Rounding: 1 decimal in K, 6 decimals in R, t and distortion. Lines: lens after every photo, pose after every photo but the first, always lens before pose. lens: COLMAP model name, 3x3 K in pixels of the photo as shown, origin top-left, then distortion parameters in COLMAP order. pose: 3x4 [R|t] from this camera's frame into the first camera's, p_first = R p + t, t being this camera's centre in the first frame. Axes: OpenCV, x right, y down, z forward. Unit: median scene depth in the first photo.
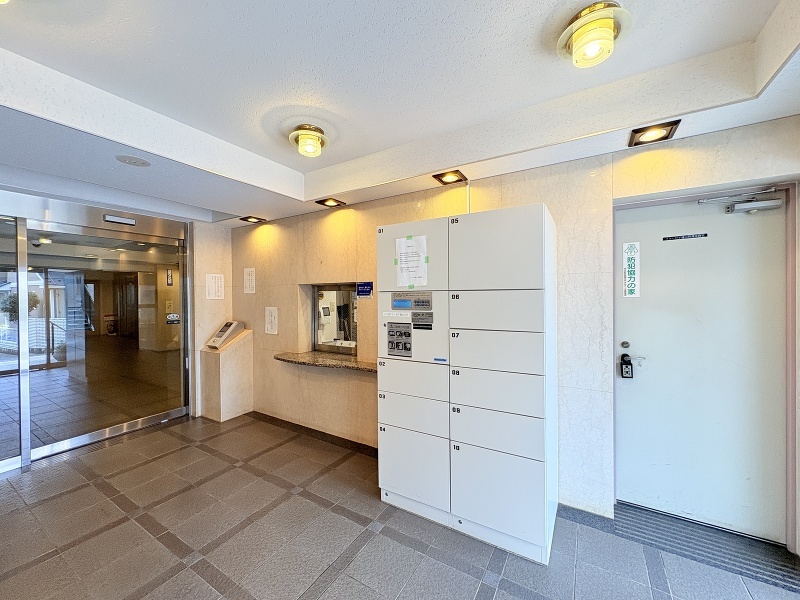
lens RADIAL K [[316.5, 0, 400.0], [0, 316.5, 300.0], [0, 0, 1]] dist [-0.000034, -0.000083]
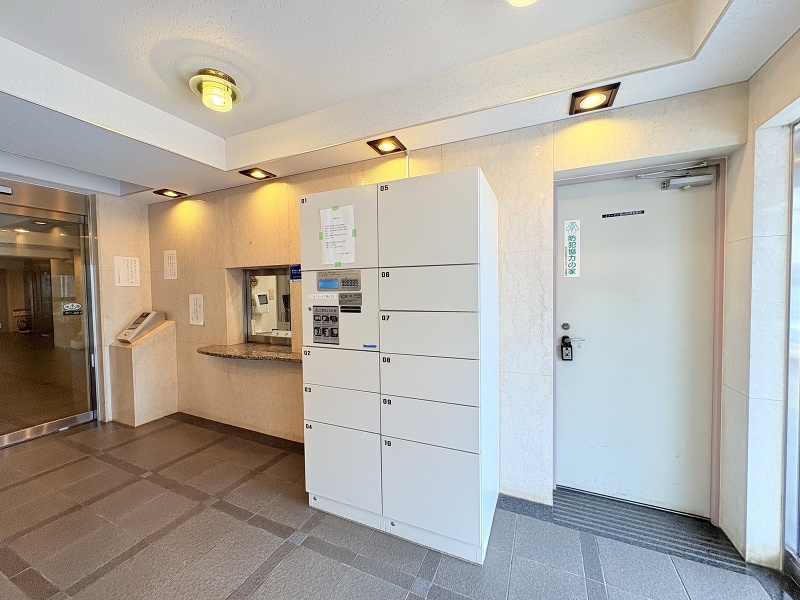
lens RADIAL K [[316.5, 0, 400.0], [0, 316.5, 300.0], [0, 0, 1]] dist [-0.000034, -0.000083]
pose [[0.993243, -0.007925, 0.115783, 0.100124], [0.005167, 0.999696, 0.024102, 0.035359], [-0.115938, -0.023341, 0.992982, 0.103093]]
